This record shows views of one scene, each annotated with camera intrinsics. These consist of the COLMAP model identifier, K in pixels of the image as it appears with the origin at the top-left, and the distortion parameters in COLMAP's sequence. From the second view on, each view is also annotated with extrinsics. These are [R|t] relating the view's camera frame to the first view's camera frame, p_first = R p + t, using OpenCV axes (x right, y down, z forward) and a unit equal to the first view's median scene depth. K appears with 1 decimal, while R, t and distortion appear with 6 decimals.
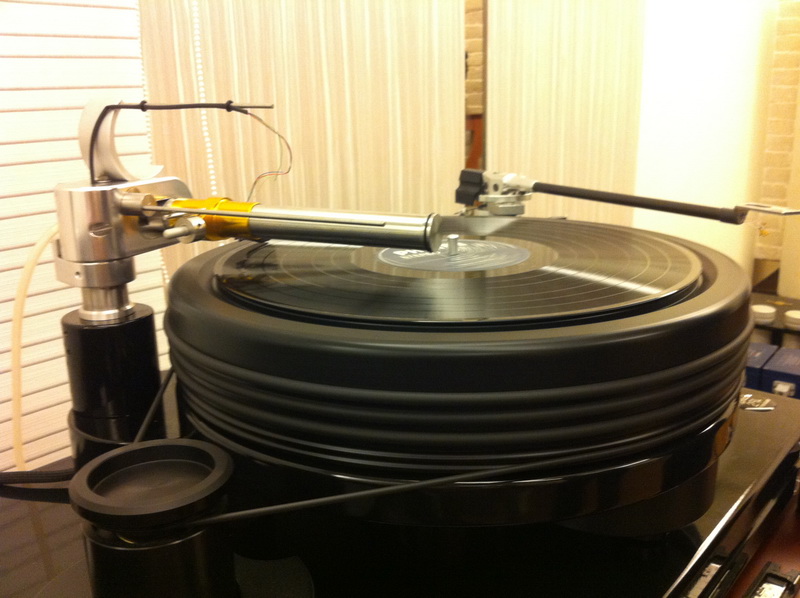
lens RADIAL K [[765.1, 0, 400.0], [0, 765.1, 299.0], [0, 0, 1]] dist [0.007489, 0.003368]
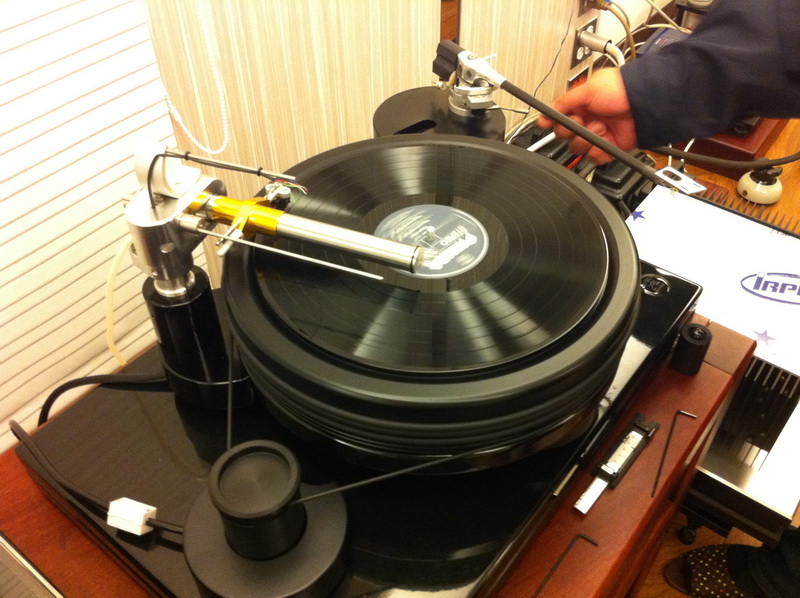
lens RADIAL K [[765.1, 0, 400.0], [0, 765.1, 299.0], [0, 0, 1]] dist [0.007489, 0.003368]
pose [[0.999207, -0.031139, 0.024811, -0.019280], [0.015934, 0.883819, 0.467558, -0.538456], [-0.036488, -0.466792, 0.883614, -0.201497]]
